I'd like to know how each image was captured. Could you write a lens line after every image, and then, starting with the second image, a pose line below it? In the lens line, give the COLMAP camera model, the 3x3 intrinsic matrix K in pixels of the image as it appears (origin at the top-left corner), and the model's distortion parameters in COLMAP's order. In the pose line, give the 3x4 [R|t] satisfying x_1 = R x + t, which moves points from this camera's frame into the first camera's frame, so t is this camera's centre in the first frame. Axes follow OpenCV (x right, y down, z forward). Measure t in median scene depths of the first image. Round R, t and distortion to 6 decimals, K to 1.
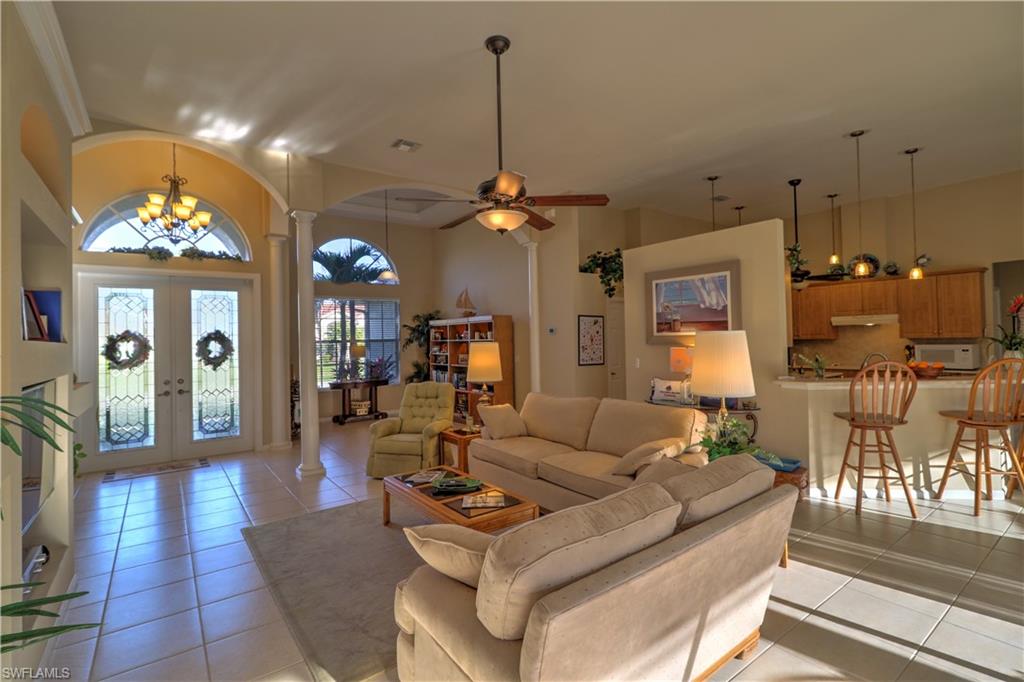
lens RADIAL K [[470.9, 0, 513.3], [0, 470.9, 332.4], [0, 0, 1]] dist [0.002099, 0.000182]
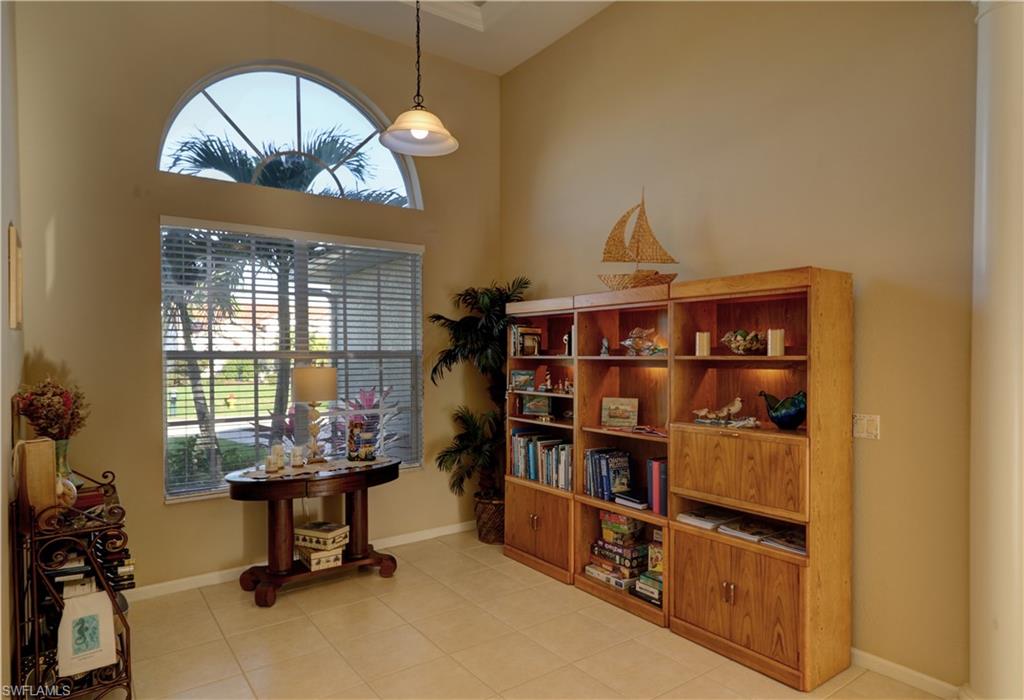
lens RADIAL K [[600.2, 0, 509.1], [0, 600.2, 360.8], [0, 0, 1]] dist [-0.005298, -0.000873]
pose [[0.999878, 0.014317, -0.006173, -0.186189], [-0.014156, 0.999580, 0.025305, 0.009317], [0.006533, -0.025214, 0.999661, 0.566147]]
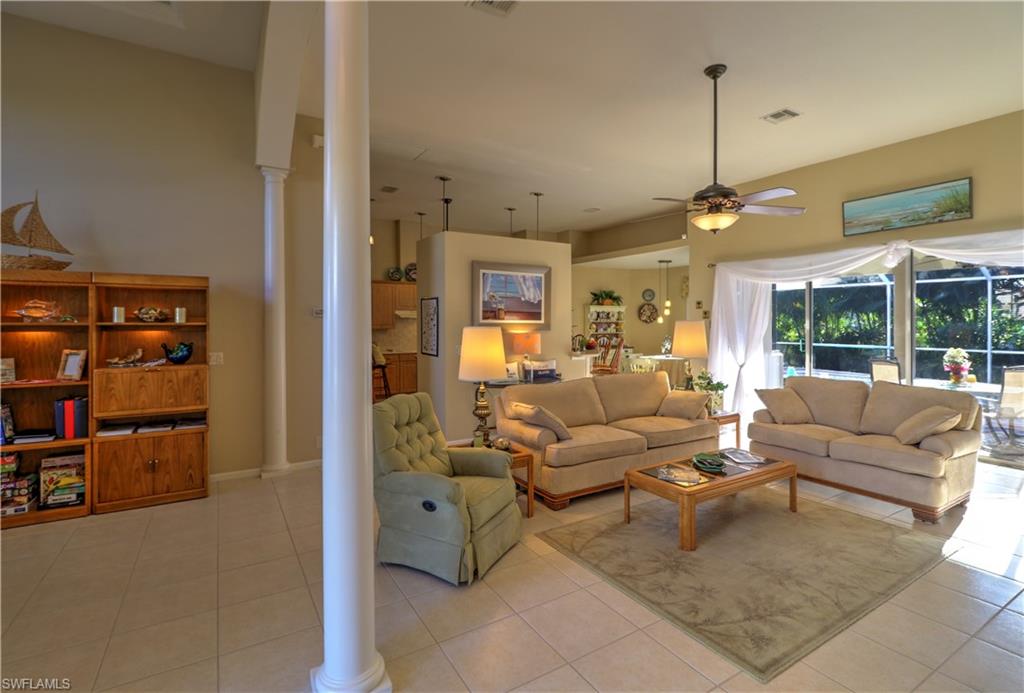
lens RADIAL K [[483.6, 0, 512.0], [0, 483.6, 346.5], [0, 0, 1]] dist [-0.000862, -0.000221]
pose [[0.090278, -0.028790, 0.995500, -0.484845], [-0.015827, 0.999414, 0.030338, 0.016685], [-0.995791, -0.018494, 0.089770, 0.528748]]
